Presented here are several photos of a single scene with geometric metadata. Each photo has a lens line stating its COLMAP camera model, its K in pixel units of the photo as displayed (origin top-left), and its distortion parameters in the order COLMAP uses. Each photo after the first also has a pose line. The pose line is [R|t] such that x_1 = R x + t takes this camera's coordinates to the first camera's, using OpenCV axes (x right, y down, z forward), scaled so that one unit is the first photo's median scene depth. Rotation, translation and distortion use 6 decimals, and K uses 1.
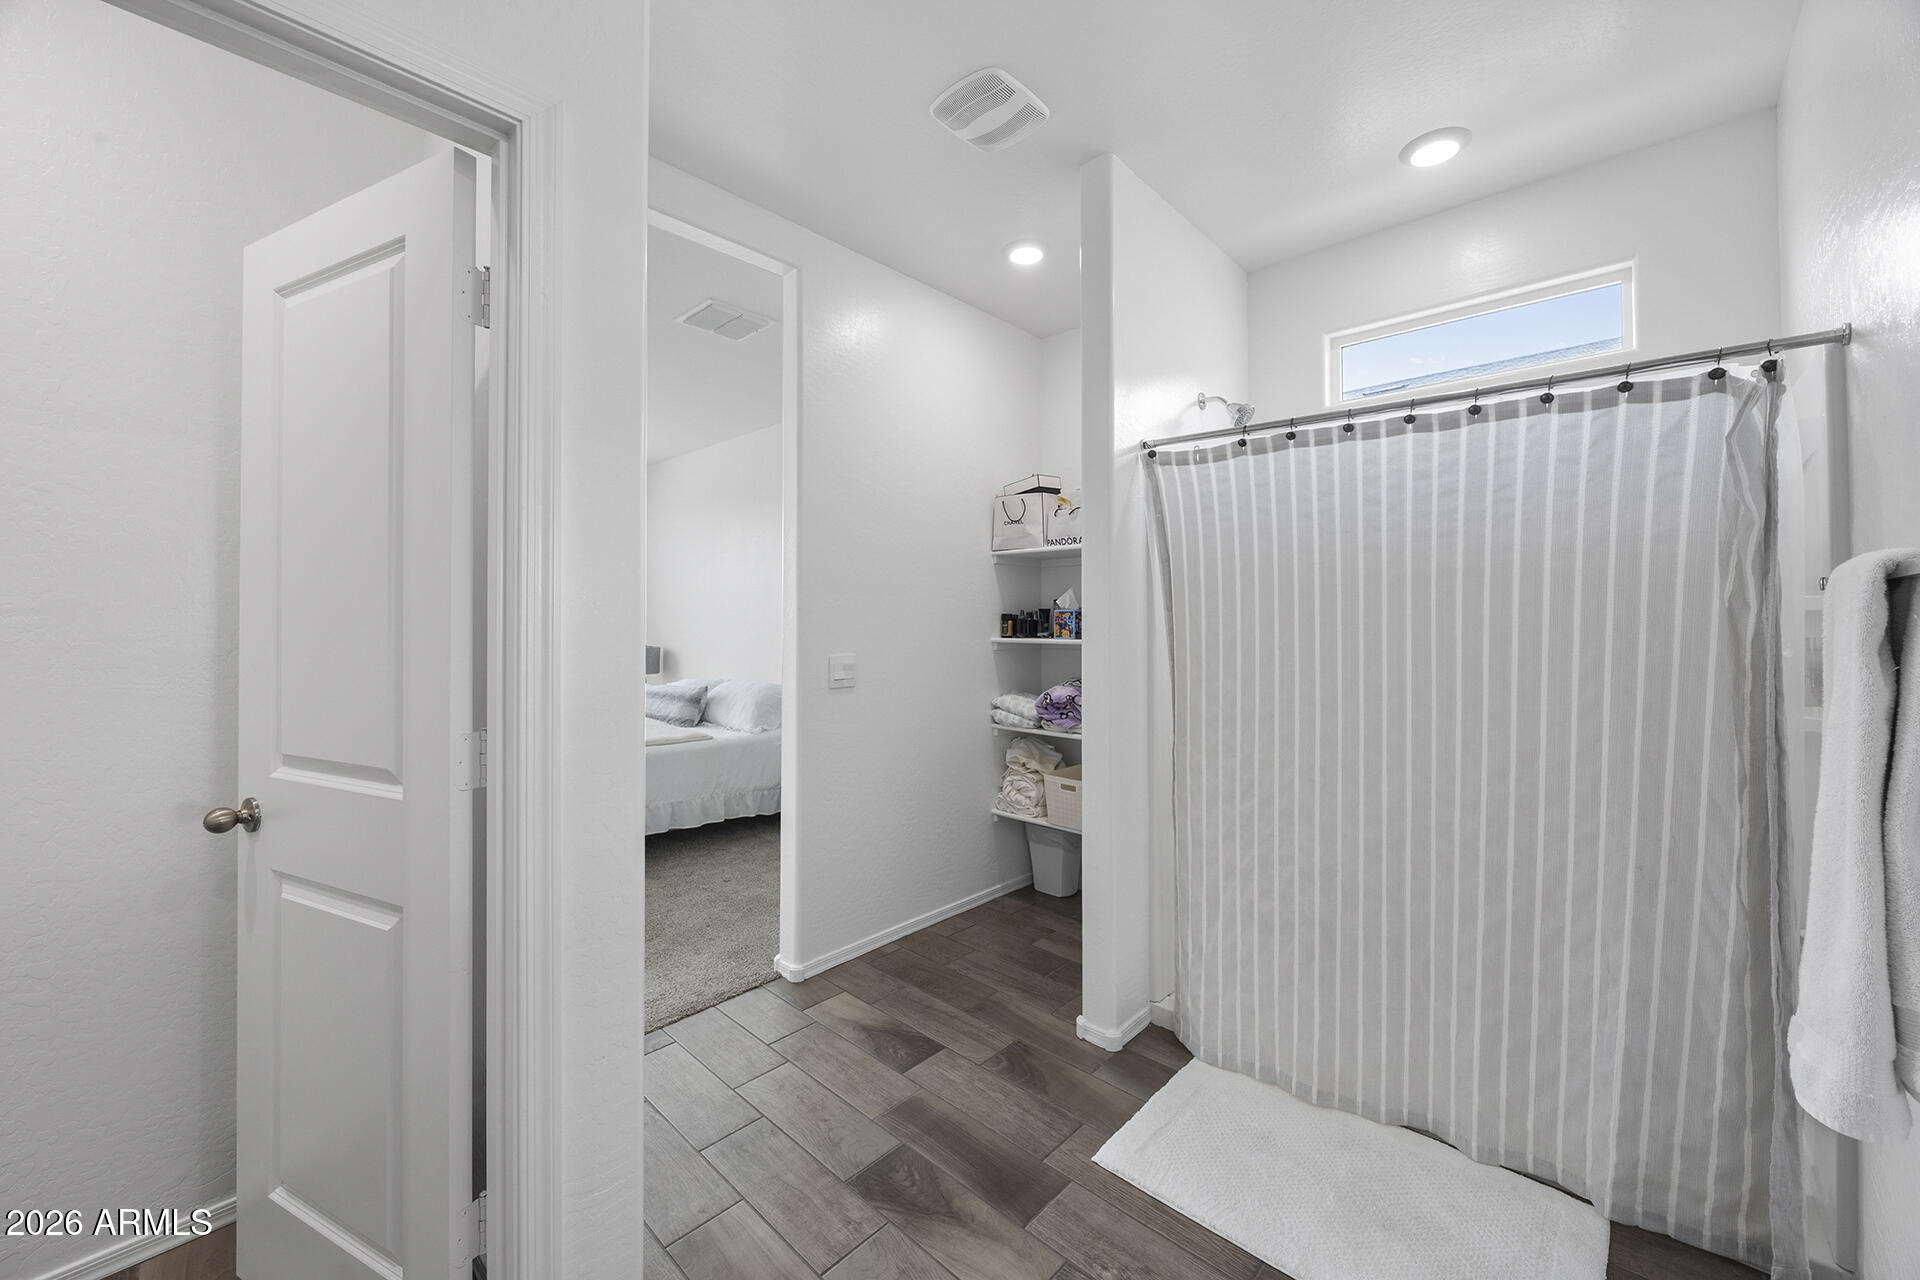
lens RADIAL K [[732.6, 0, 963.7], [0, 732.6, 611.7], [0, 0, 1]] dist [-0.006705, 0.000073]
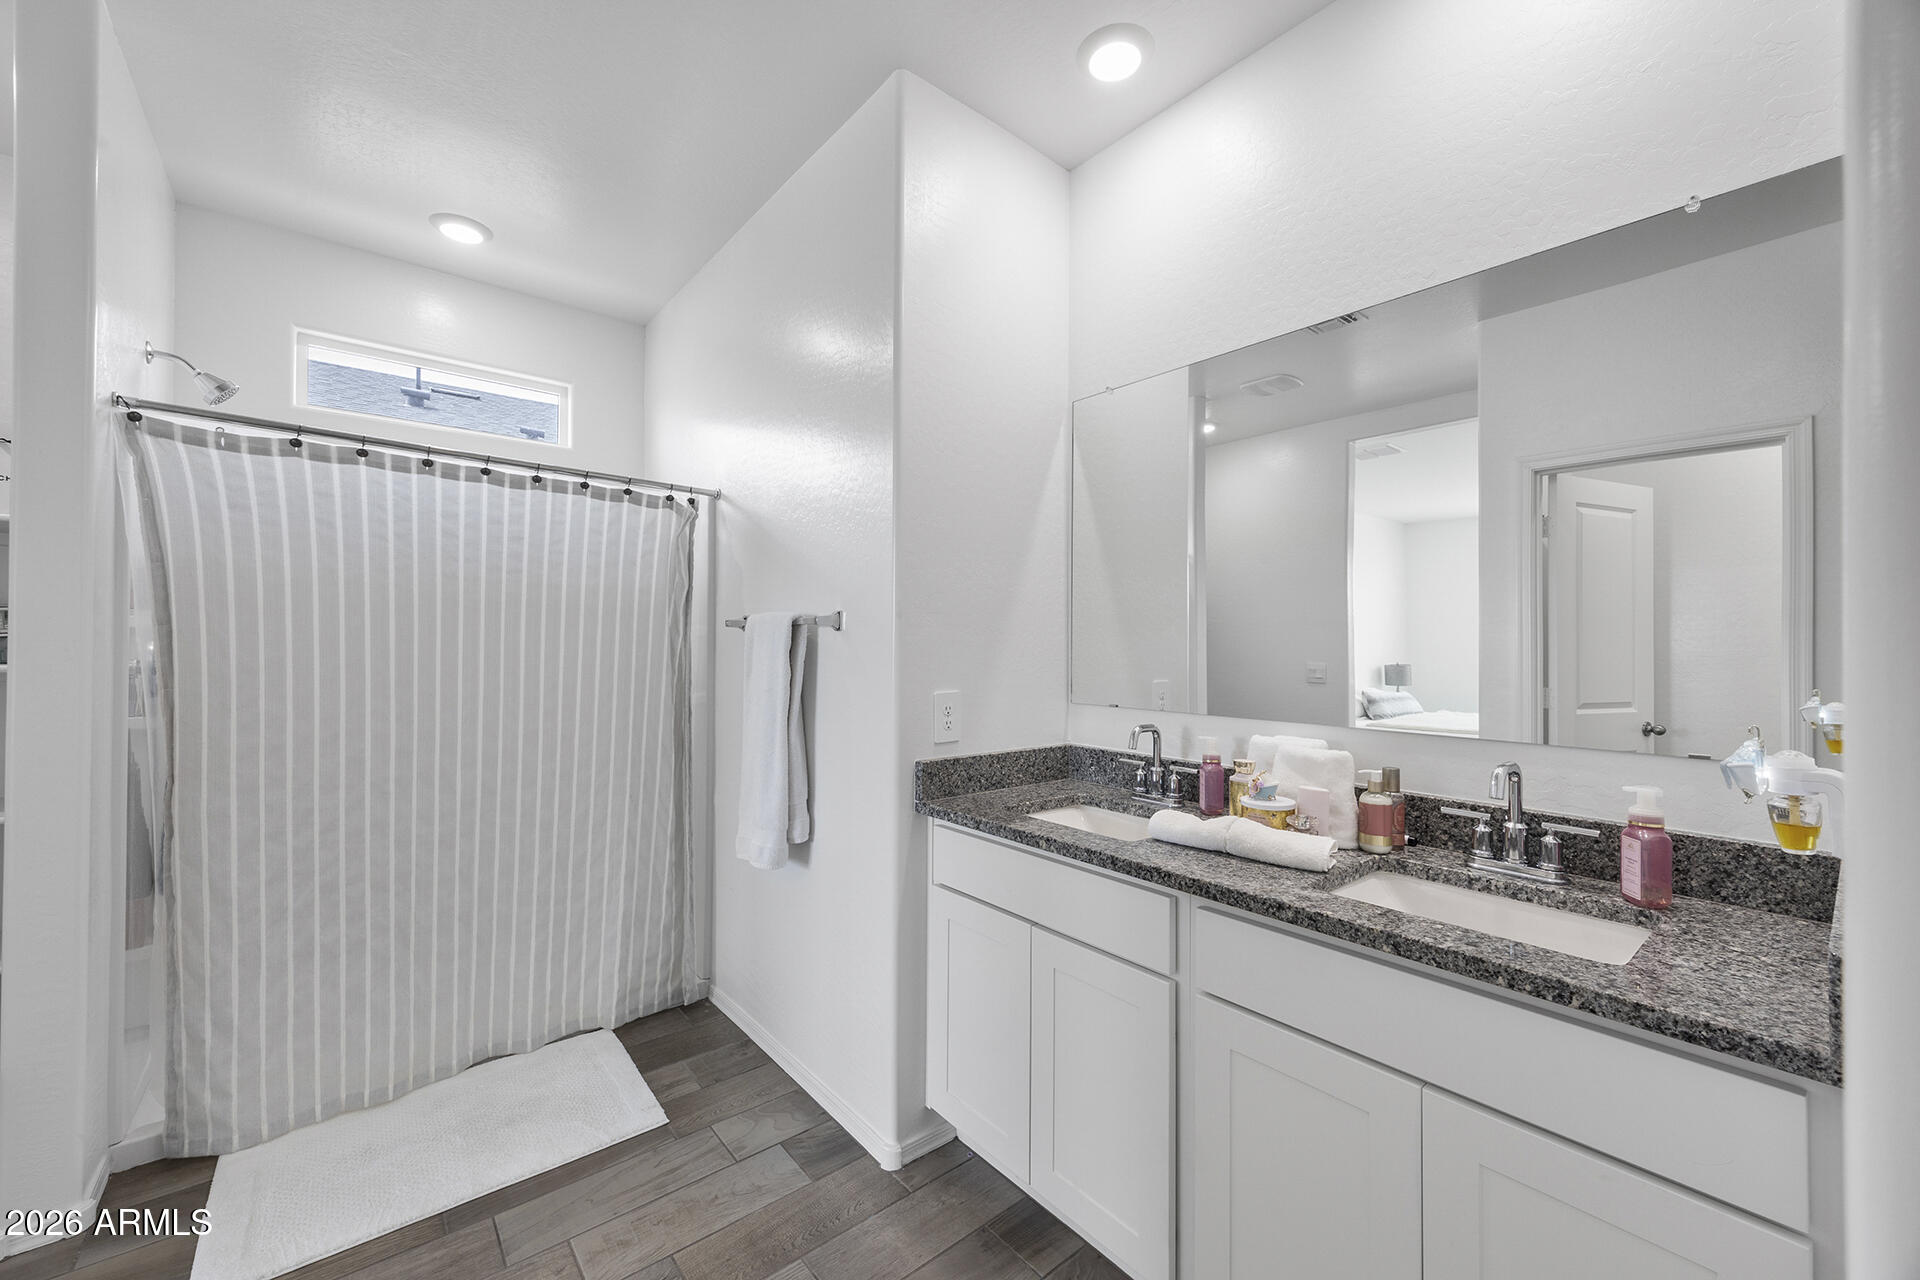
lens RADIAL K [[754.3, 0, 954.6], [0, 754.3, 636.0], [0, 0, 1]] dist [-0.000153, 0.000003]
pose [[0.139056, 0.011185, 0.990221, -0.497148], [-0.020054, 0.999763, -0.008477, 0.001179], [-0.990082, -0.018679, 0.139247, 0.060632]]
